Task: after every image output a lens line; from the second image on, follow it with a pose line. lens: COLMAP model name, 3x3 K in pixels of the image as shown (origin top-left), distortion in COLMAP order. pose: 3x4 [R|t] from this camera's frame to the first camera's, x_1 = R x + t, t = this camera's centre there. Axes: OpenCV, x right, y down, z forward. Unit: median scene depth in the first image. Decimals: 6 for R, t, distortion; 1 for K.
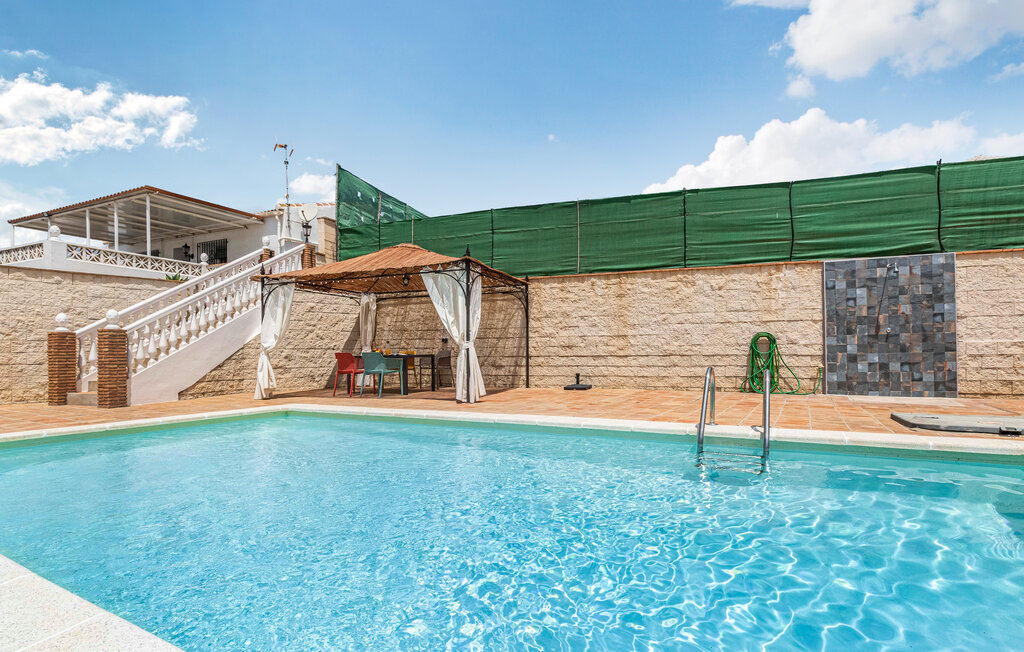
lens RADIAL K [[491.4, 0, 541.1], [0, 491.4, 350.3], [0, 0, 1]] dist [0.003096, 0.000250]
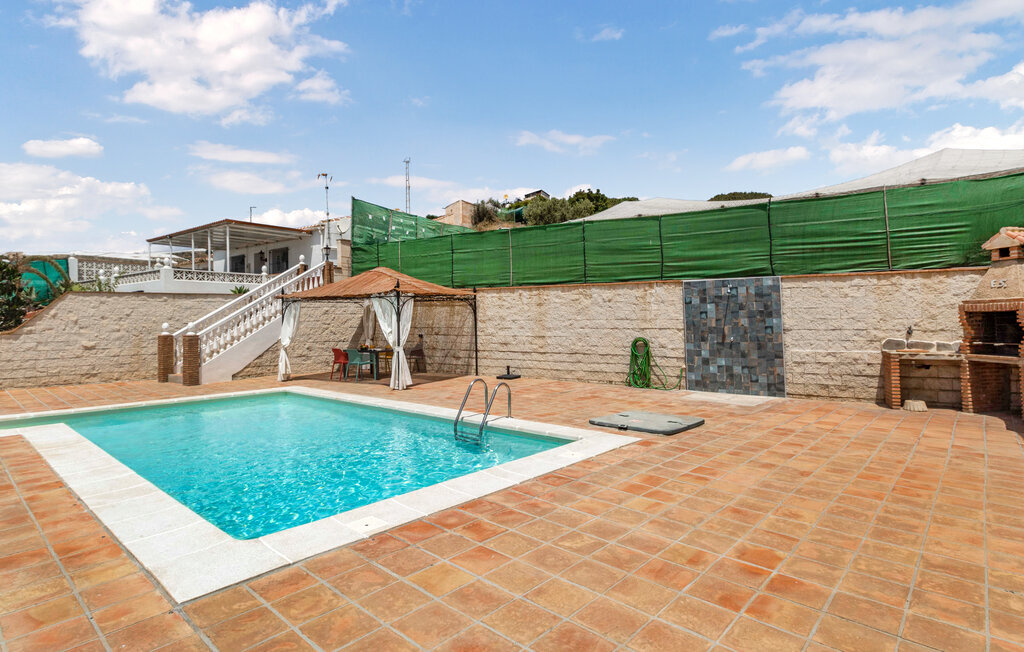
lens RADIAL K [[544.4, 0, 537.3], [0, 544.4, 304.6], [0, 0, 1]] dist [0.002763, 0.003421]
pose [[0.975479, -0.002584, -0.220076, 0.499527], [-0.000365, 0.999911, -0.013355, -0.100244], [0.220090, 0.013107, 0.975391, -0.381981]]
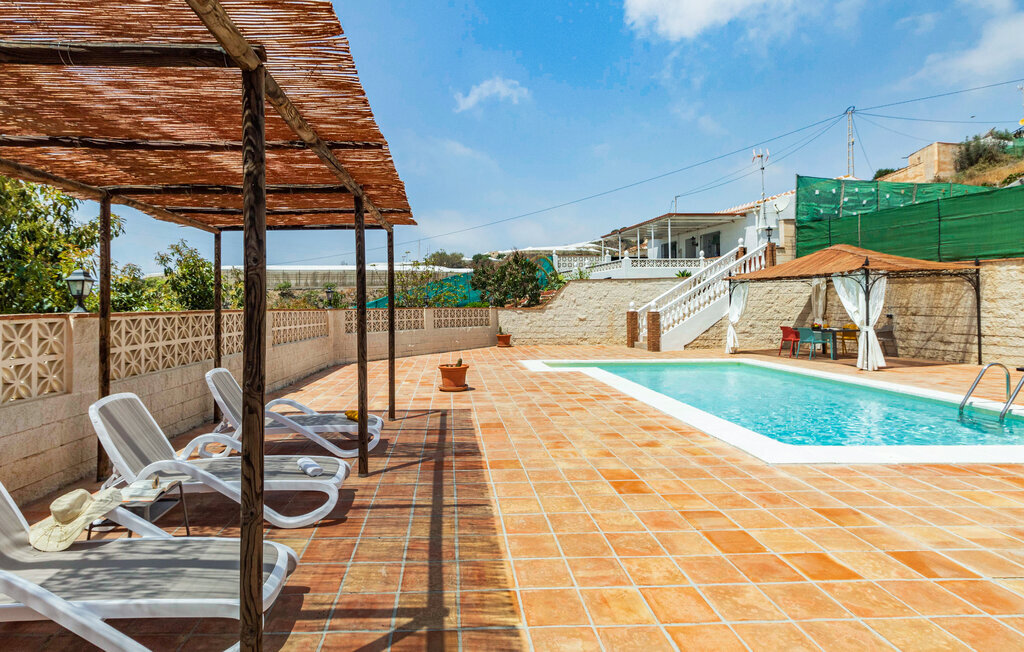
lens RADIAL K [[544.4, 0, 420.1], [0, 544.4, 307.0], [0, 0, 1]] dist [0.002763, 0.003421]
pose [[0.448029, 0.013652, -0.893915, 0.558279], [0.014189, 0.999649, 0.022378, -0.105150], [0.893906, -0.022710, 0.447678, -0.686110]]
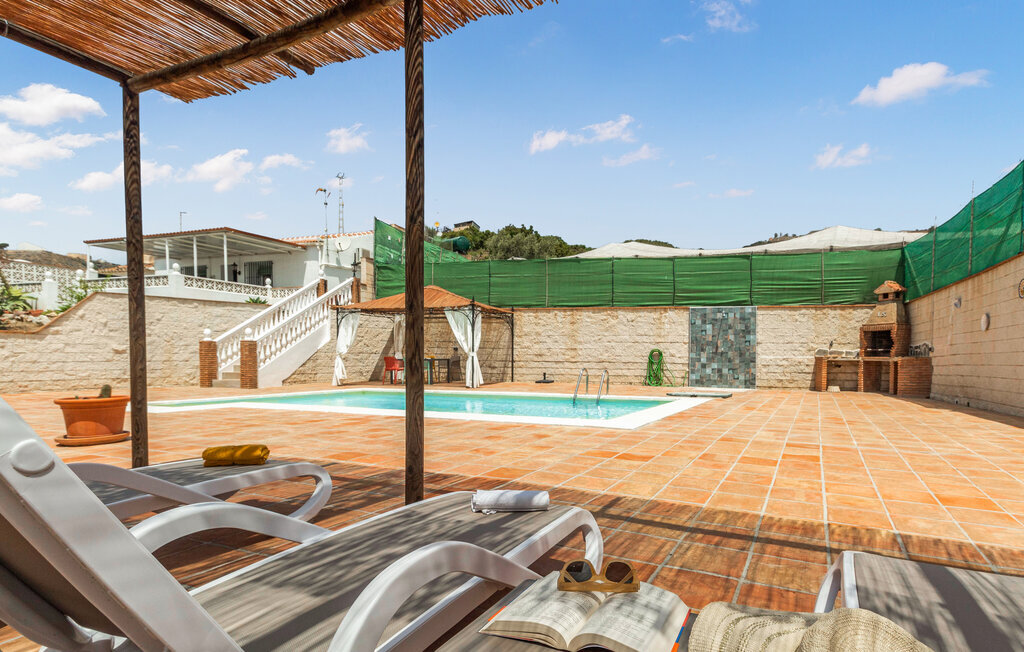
lens RADIAL K [[544.4, 0, 612.6], [0, 544.4, 392.1], [0, 0, 1]] dist [0.002763, 0.003421]
pose [[0.993792, 0.010681, 0.110742, 0.106960], [-0.018759, 0.997216, 0.072162, -0.021581], [-0.109663, -0.073792, 0.991226, -0.800930]]
